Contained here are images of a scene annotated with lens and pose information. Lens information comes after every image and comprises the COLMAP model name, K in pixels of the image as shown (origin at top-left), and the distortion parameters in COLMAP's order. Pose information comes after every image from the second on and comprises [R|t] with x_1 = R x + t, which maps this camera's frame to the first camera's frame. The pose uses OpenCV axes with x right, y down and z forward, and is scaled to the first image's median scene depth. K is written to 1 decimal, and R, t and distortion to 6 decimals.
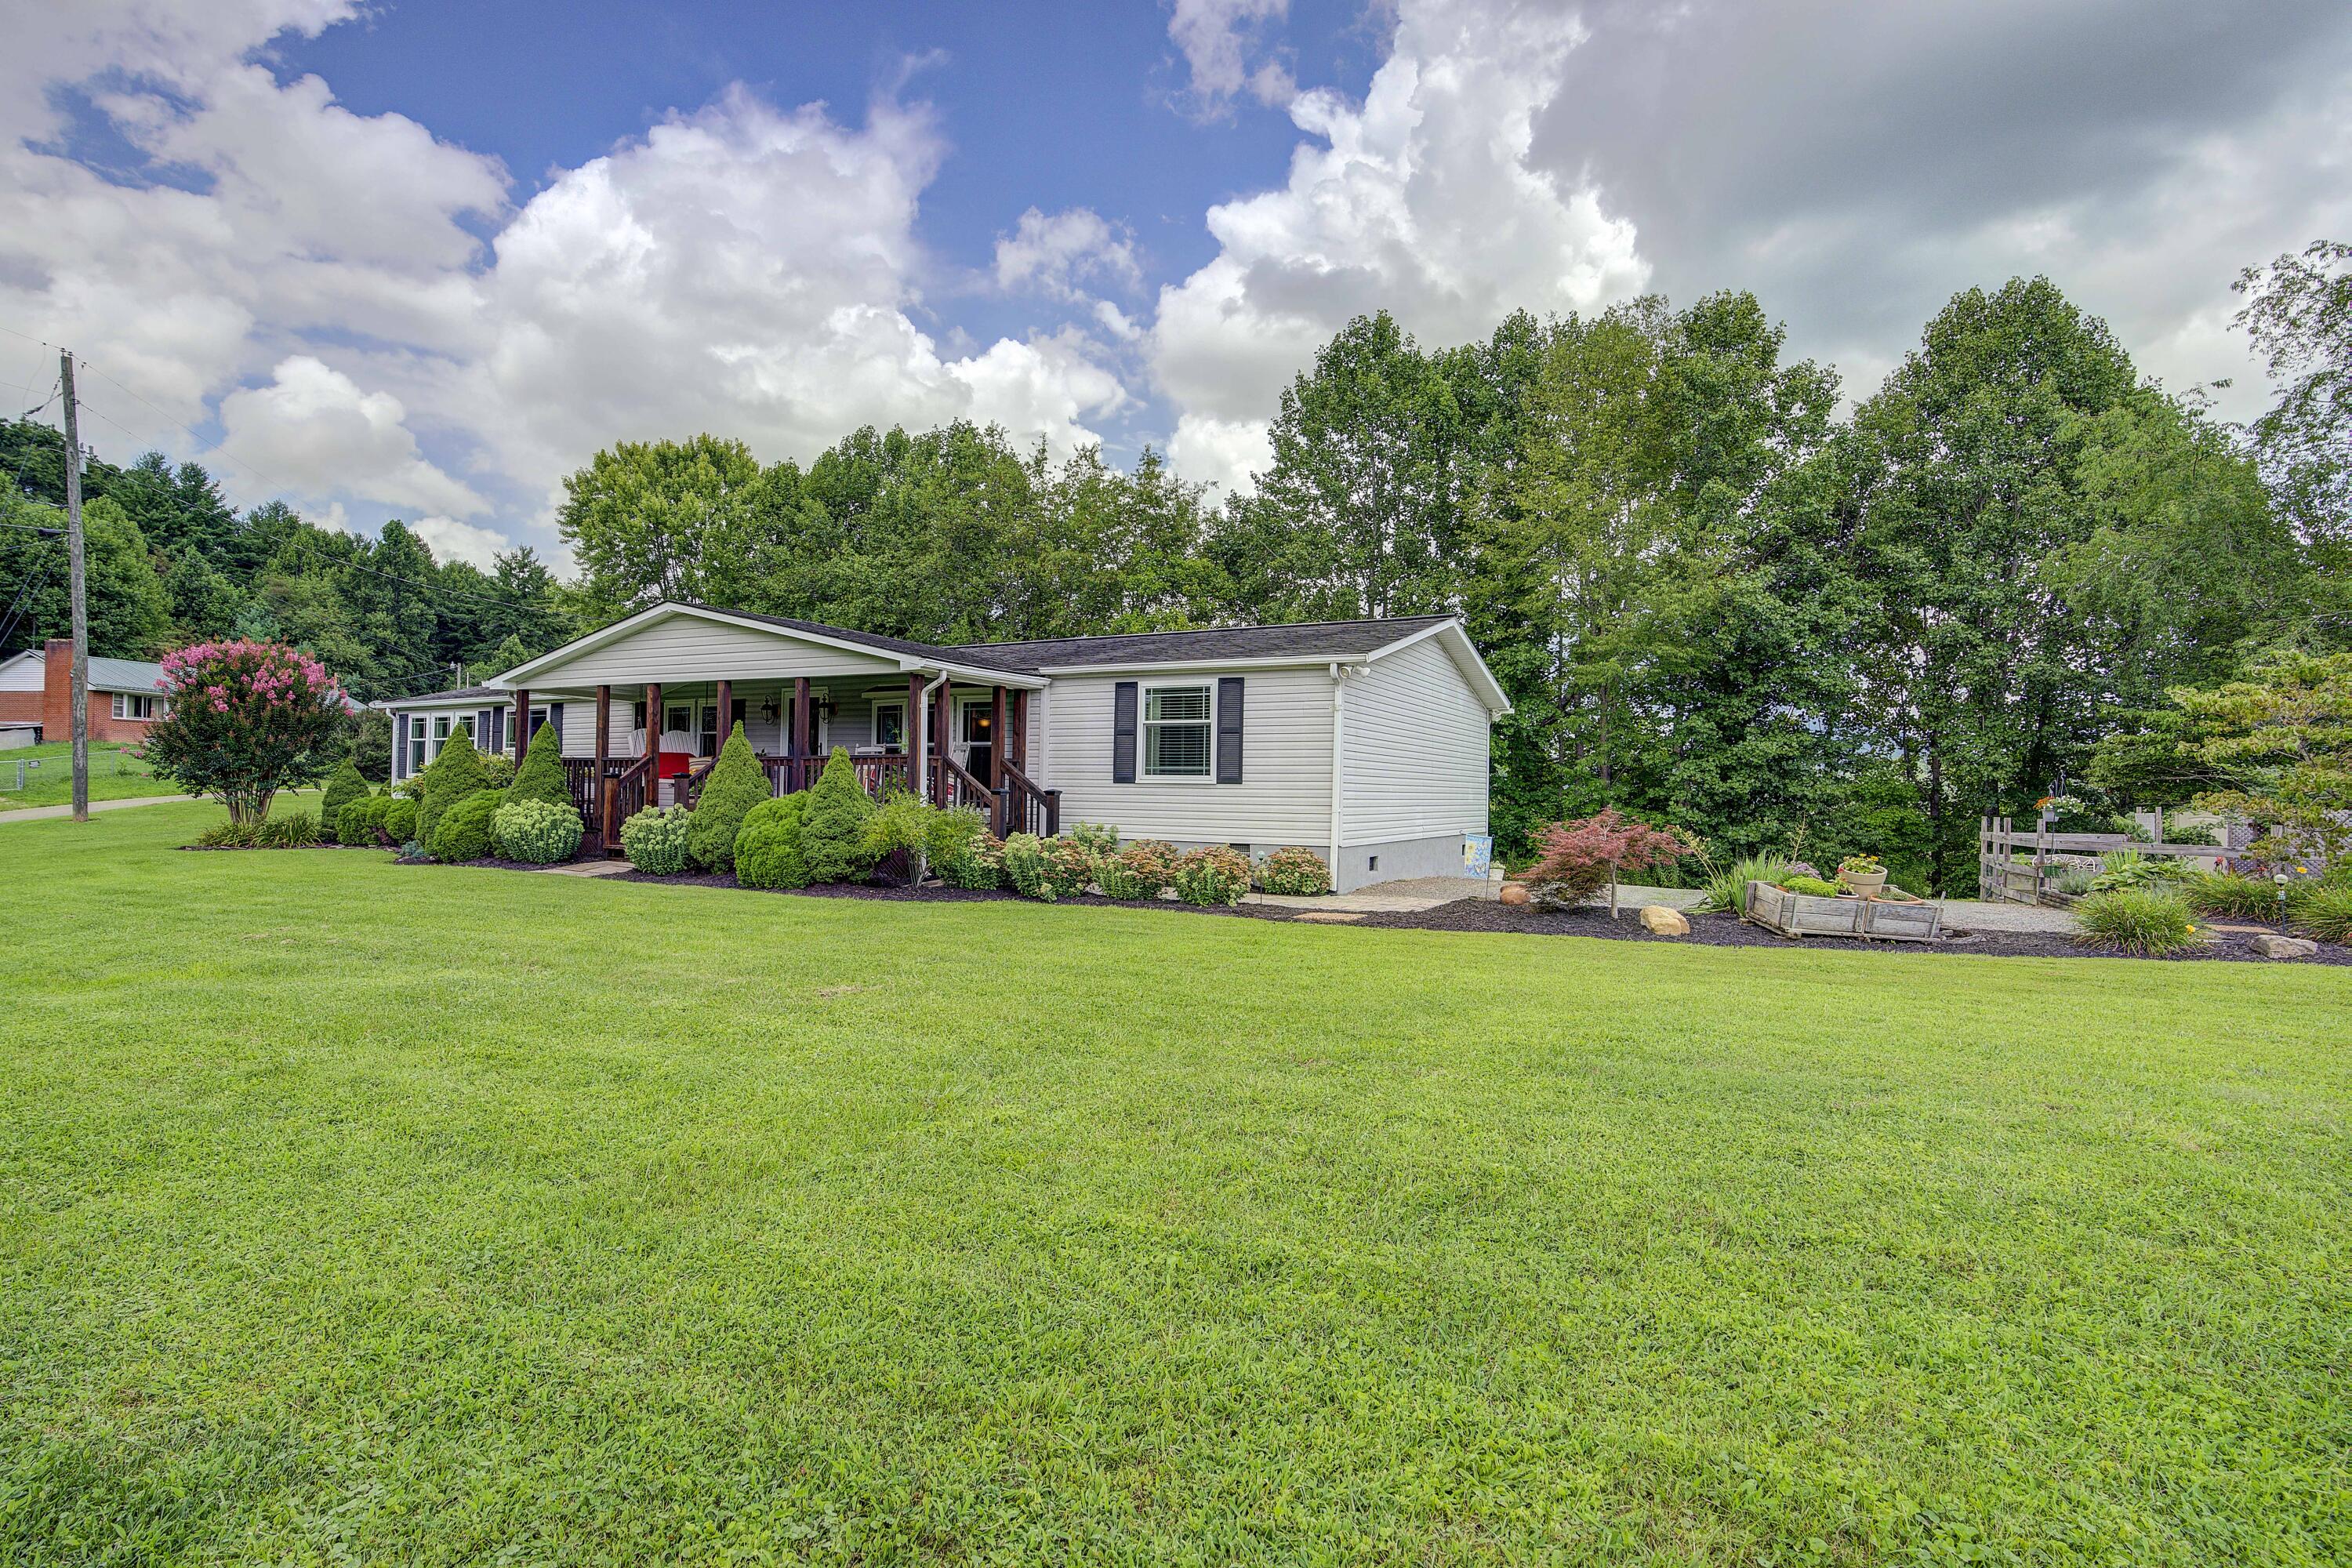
lens RADIAL K [[1148.6, 0, 1177.4], [0, 1148.6, 796.9], [0, 0, 1]] dist [-0.071809, 0.033920]
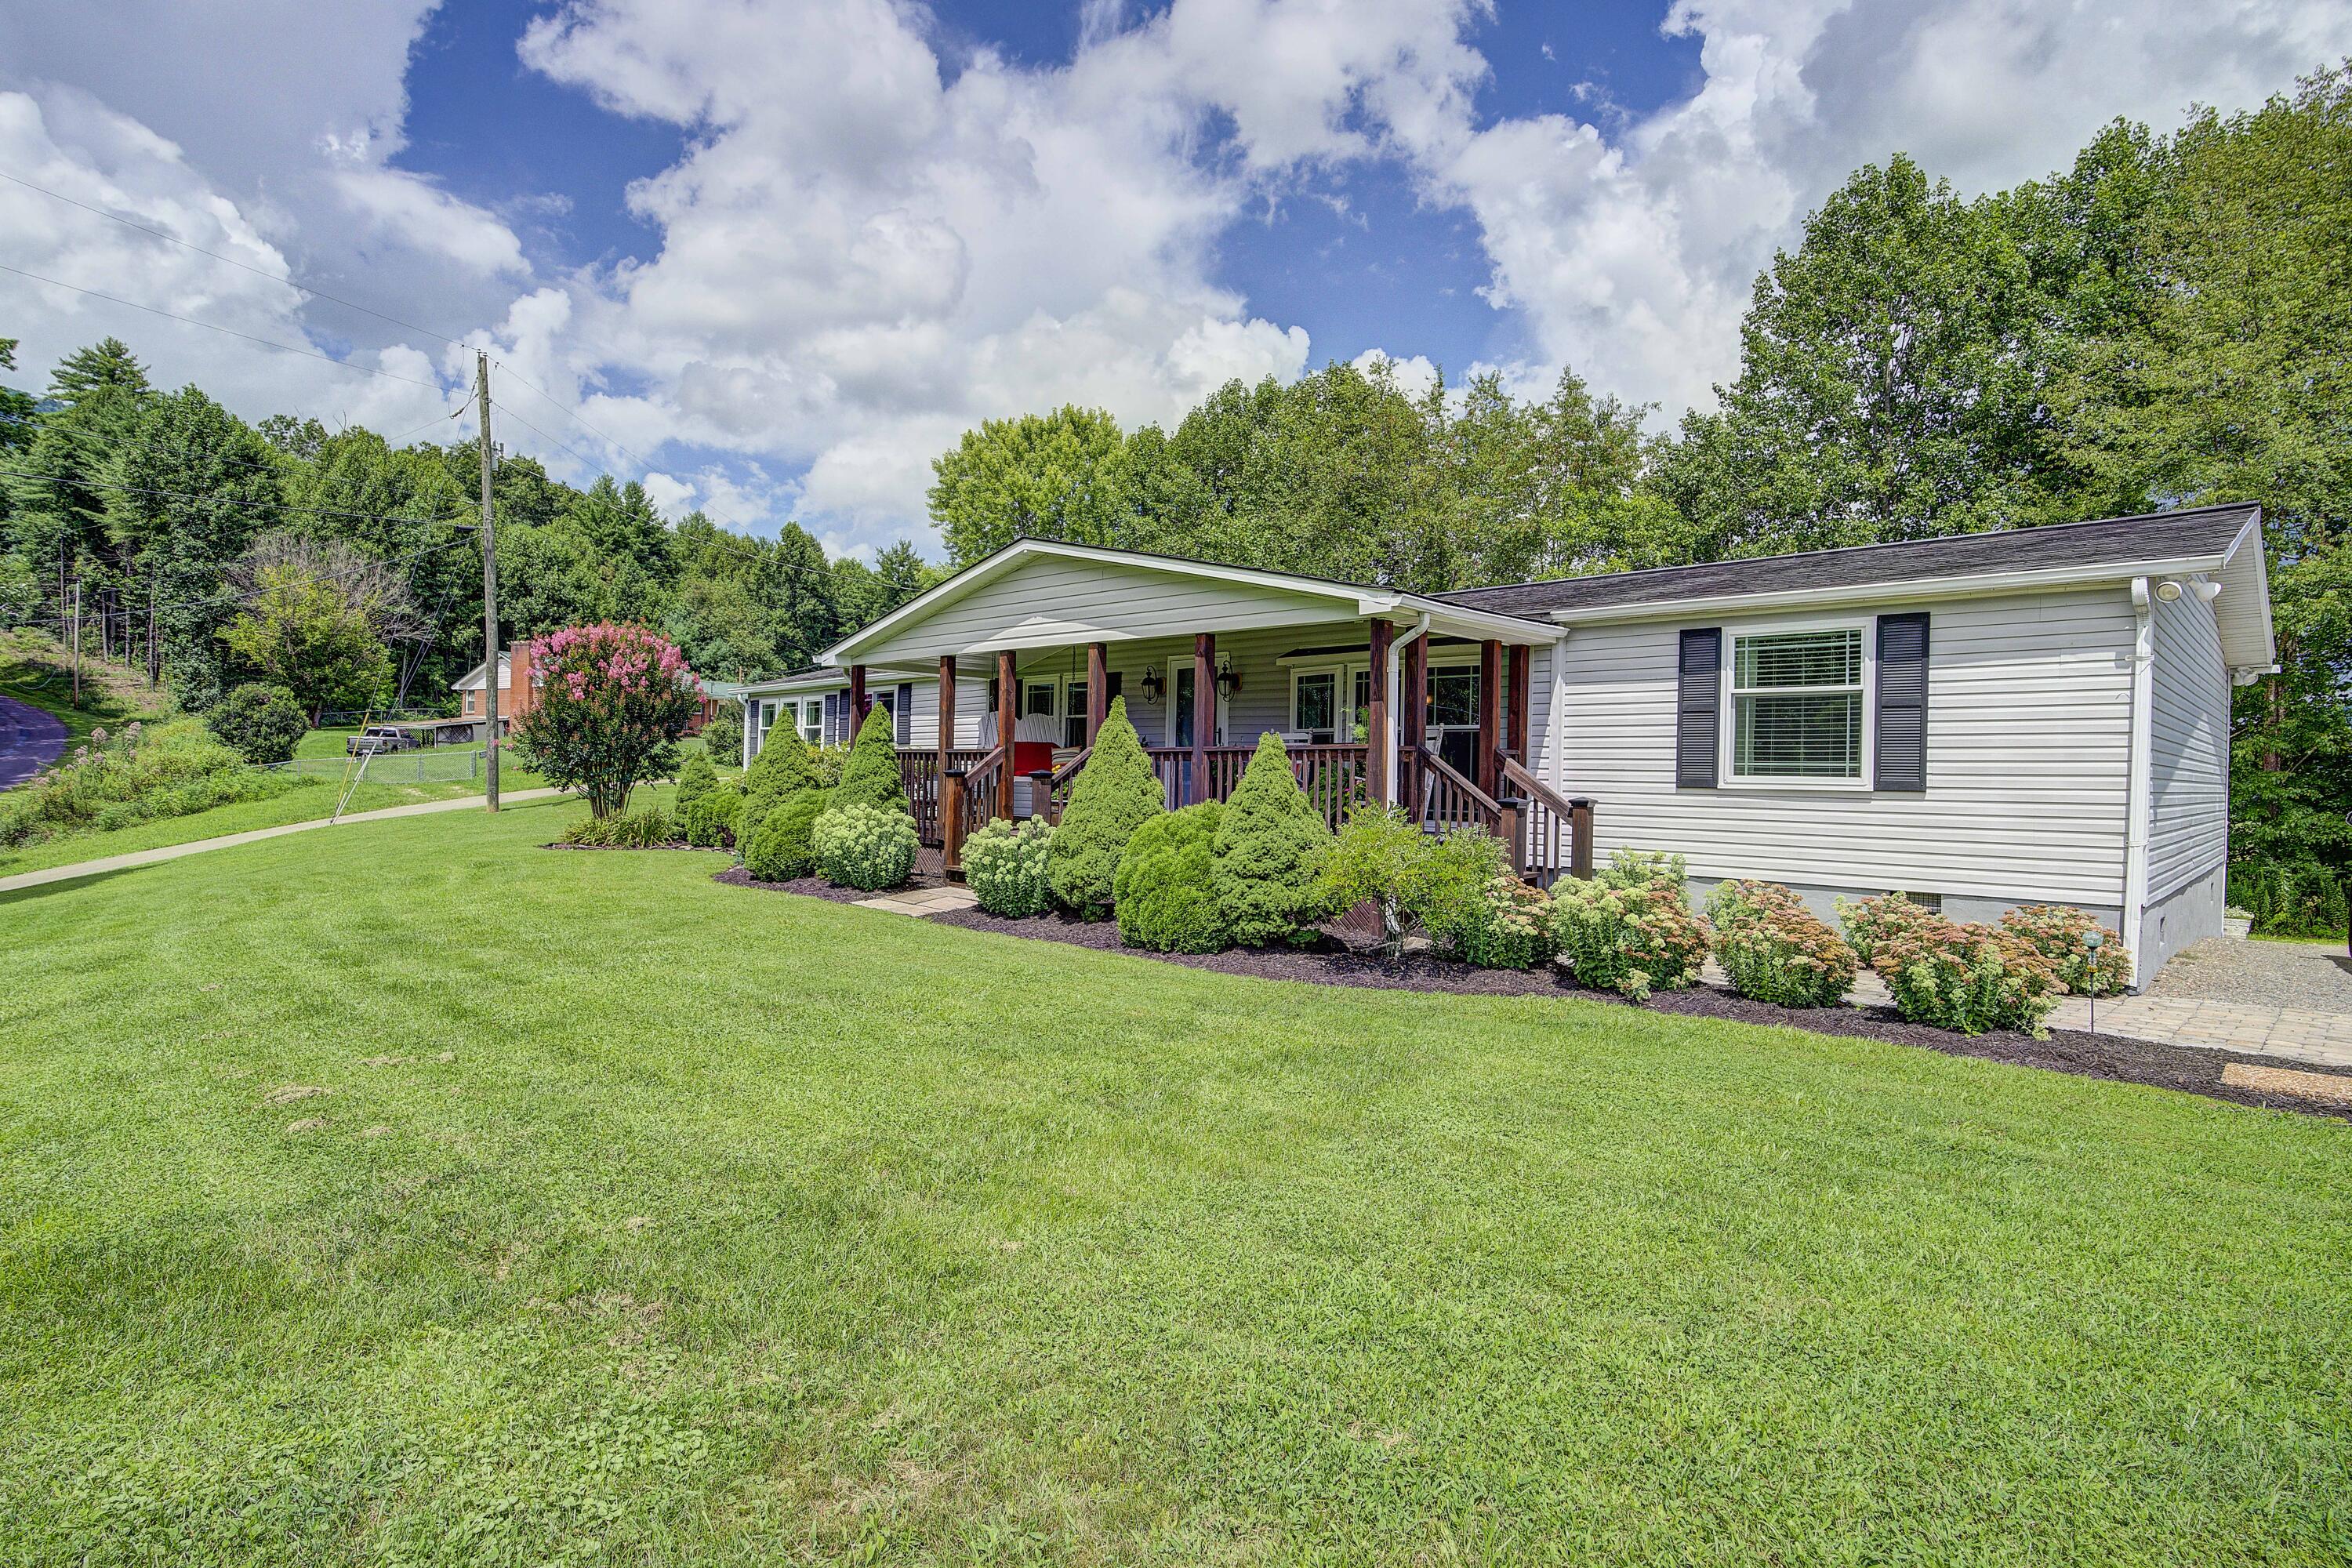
lens RADIAL K [[1218.1, 0, 1174.2], [0, 1218.1, 784.3], [0, 0, 1]] dist [-0.057931, -0.000004]
pose [[0.953066, 0.004089, -0.302736, -0.095282], [-0.004061, 0.999991, 0.000722, -0.010654], [0.302736, 0.000542, 0.953074, 0.224236]]
